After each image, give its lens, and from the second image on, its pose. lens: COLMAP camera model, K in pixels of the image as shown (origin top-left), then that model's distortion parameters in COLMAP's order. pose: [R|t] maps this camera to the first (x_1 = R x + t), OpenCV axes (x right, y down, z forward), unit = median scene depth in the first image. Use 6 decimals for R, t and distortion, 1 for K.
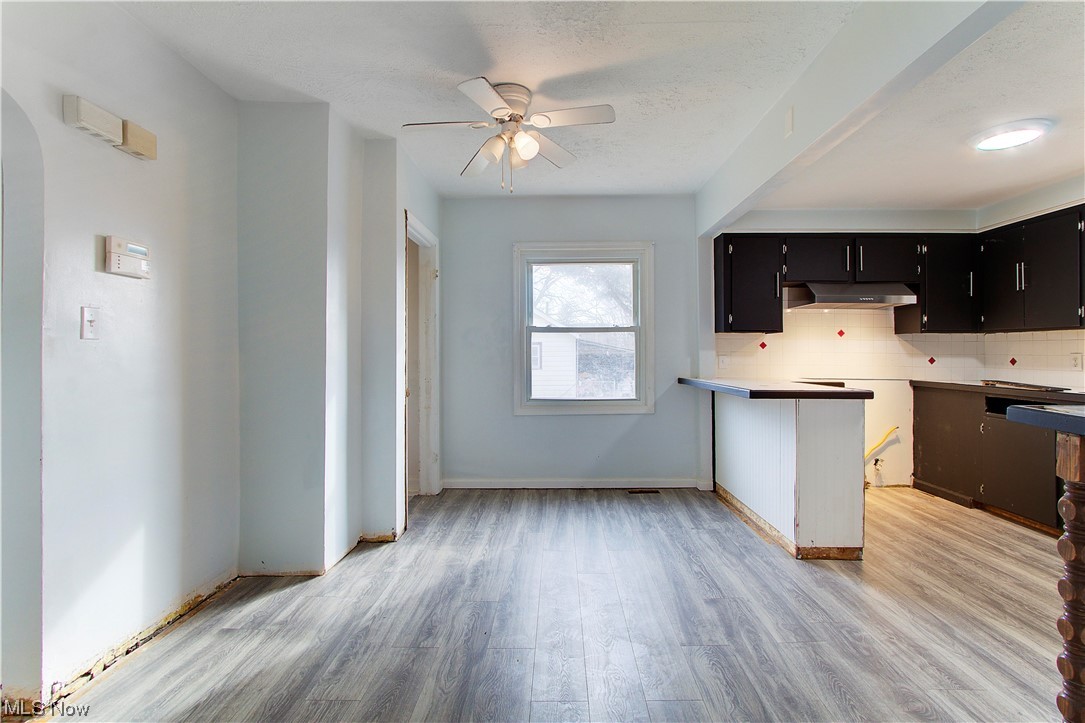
lens RADIAL K [[506.5, 0, 553.7], [0, 506.5, 351.4], [0, 0, 1]] dist [-0.002504, 0.000000]
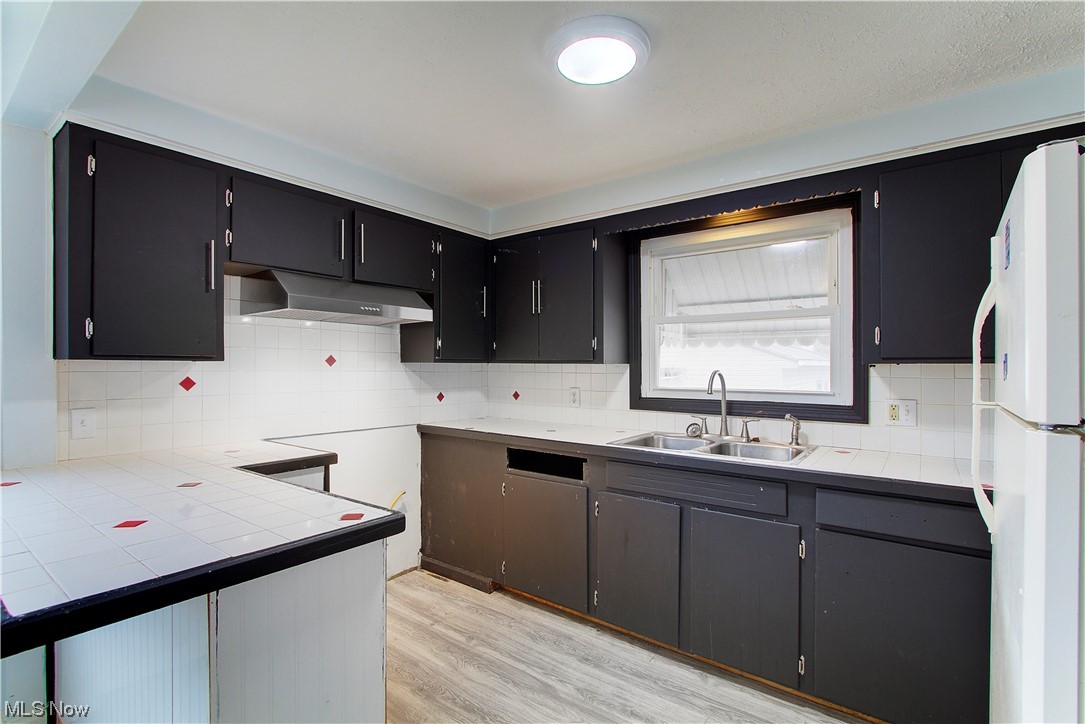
lens RADIAL K [[509.7, 0, 542.5], [0, 509.7, 362.0], [0, 0, 1]] dist [-0.004521, -0.000053]
pose [[0.606809, 0.003662, 0.794839, 0.241618], [-0.002031, 0.999993, -0.003057, -0.035630], [-0.794845, 0.000241, 0.606812, 0.437880]]
